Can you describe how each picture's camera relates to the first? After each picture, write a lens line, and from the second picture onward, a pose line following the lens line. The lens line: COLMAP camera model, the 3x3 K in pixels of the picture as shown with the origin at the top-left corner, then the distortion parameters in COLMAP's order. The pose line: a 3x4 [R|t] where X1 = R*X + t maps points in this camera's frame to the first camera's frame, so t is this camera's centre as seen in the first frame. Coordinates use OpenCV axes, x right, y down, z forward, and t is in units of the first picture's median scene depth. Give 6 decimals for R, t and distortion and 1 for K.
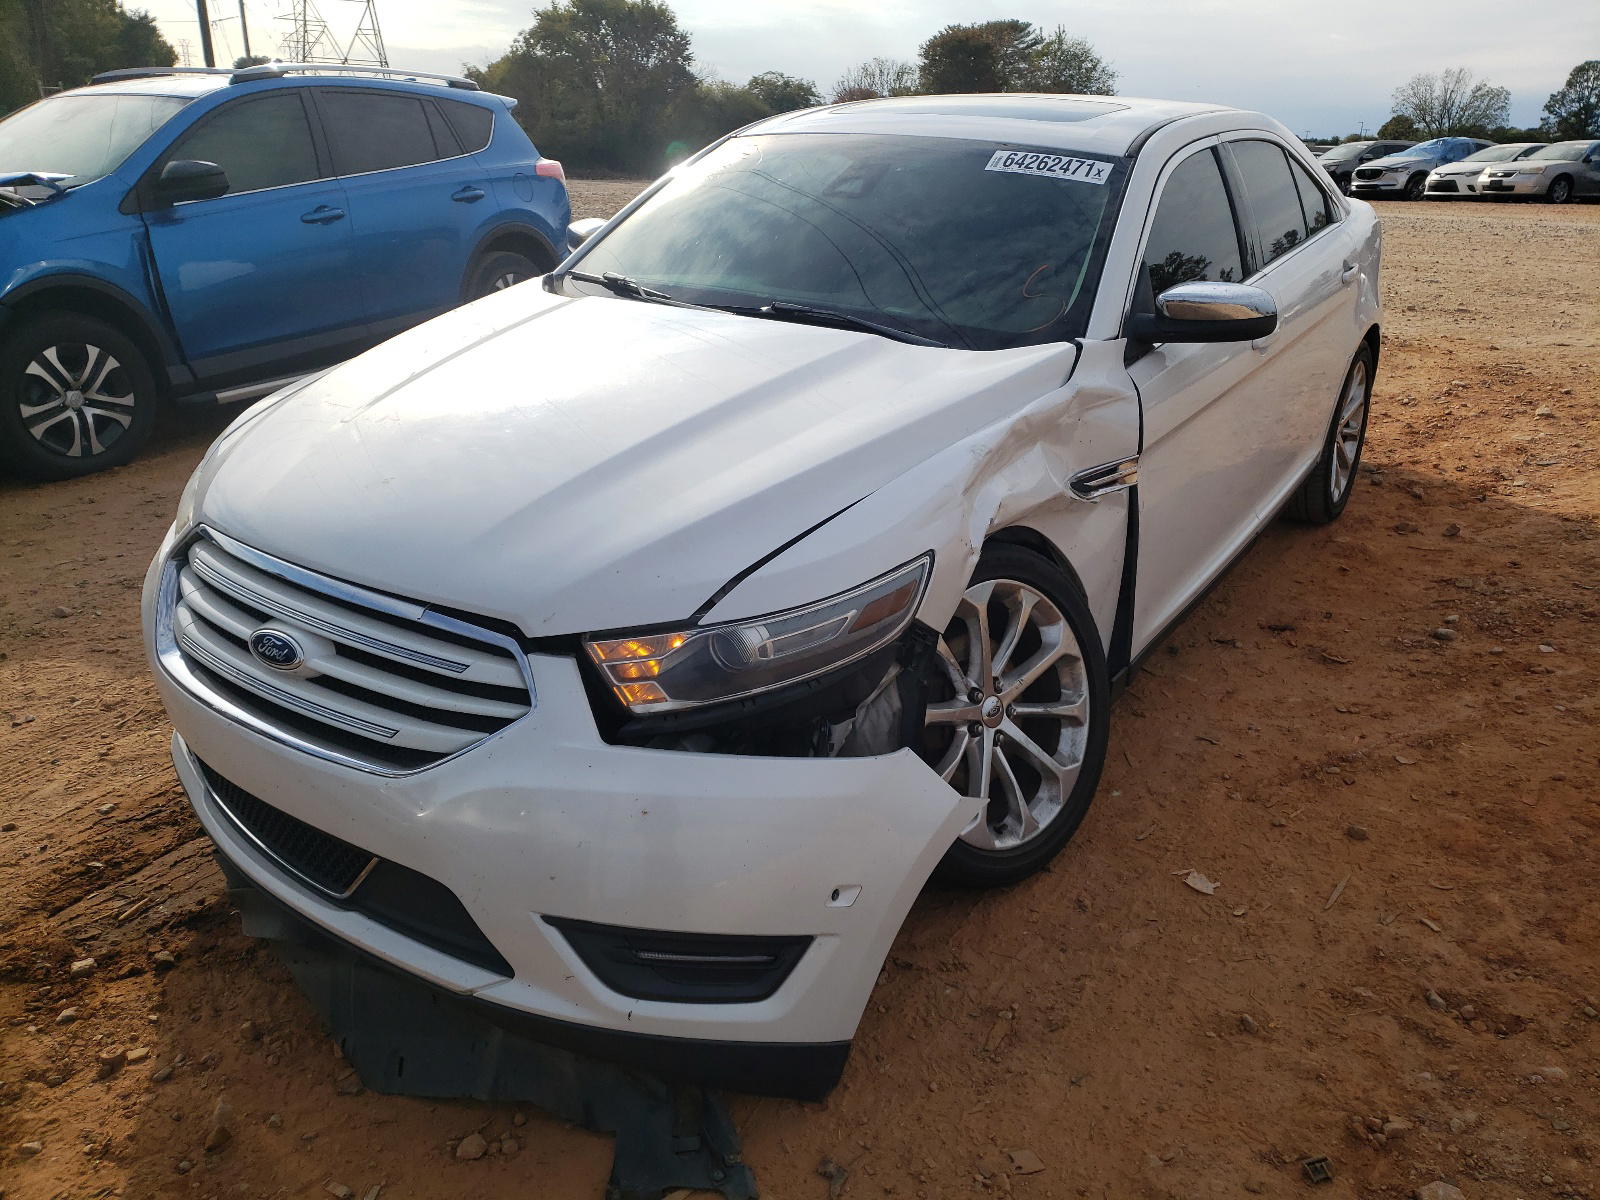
lens RADIAL K [[1203.7, 0, 823.8], [0, 1203.7, 601.2], [0, 0, 1]] dist [-0.001851, -0.001847]
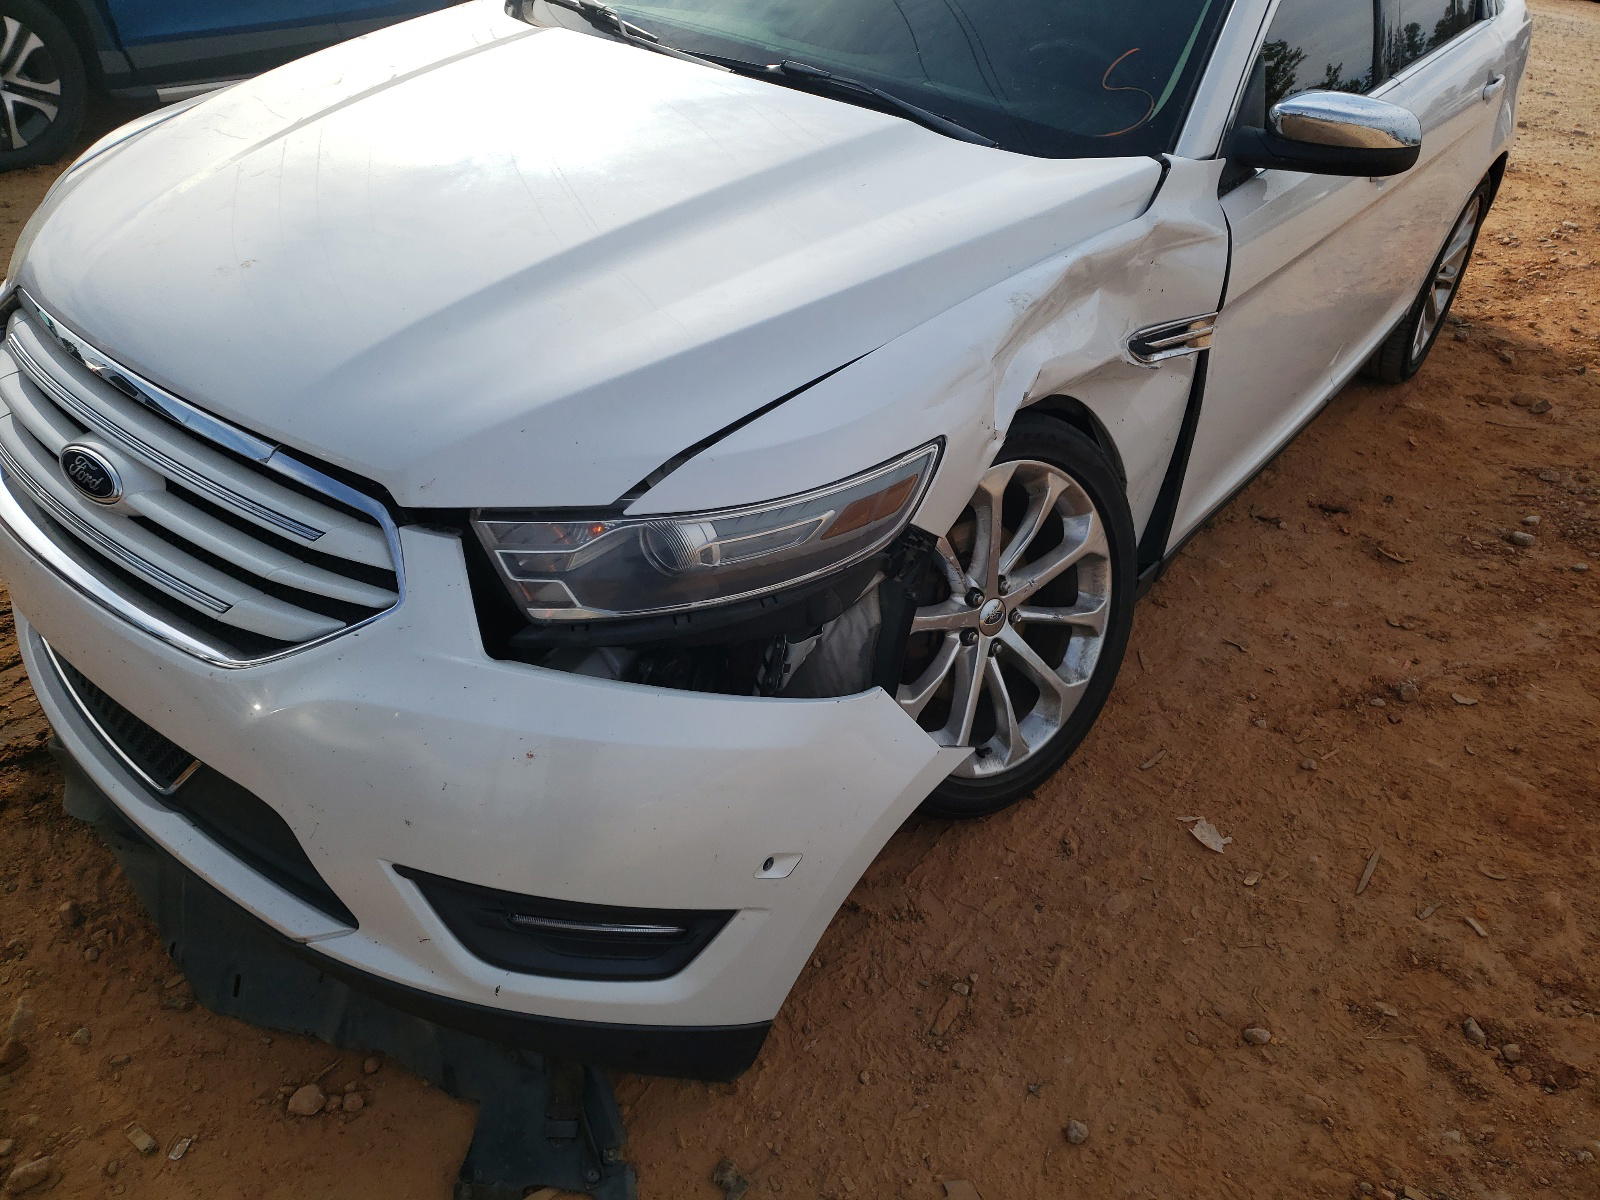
lens RADIAL K [[1239.3, 0, 800.0], [0, 1239.3, 600.0], [0, 0, 1]] dist [-0.002055, 0.012253]
pose [[0.994175, 0.107681, -0.004665, 0.012224], [-0.105115, 0.978233, 0.178917, -0.061720], [0.023829, -0.177384, 0.983853, 0.174444]]
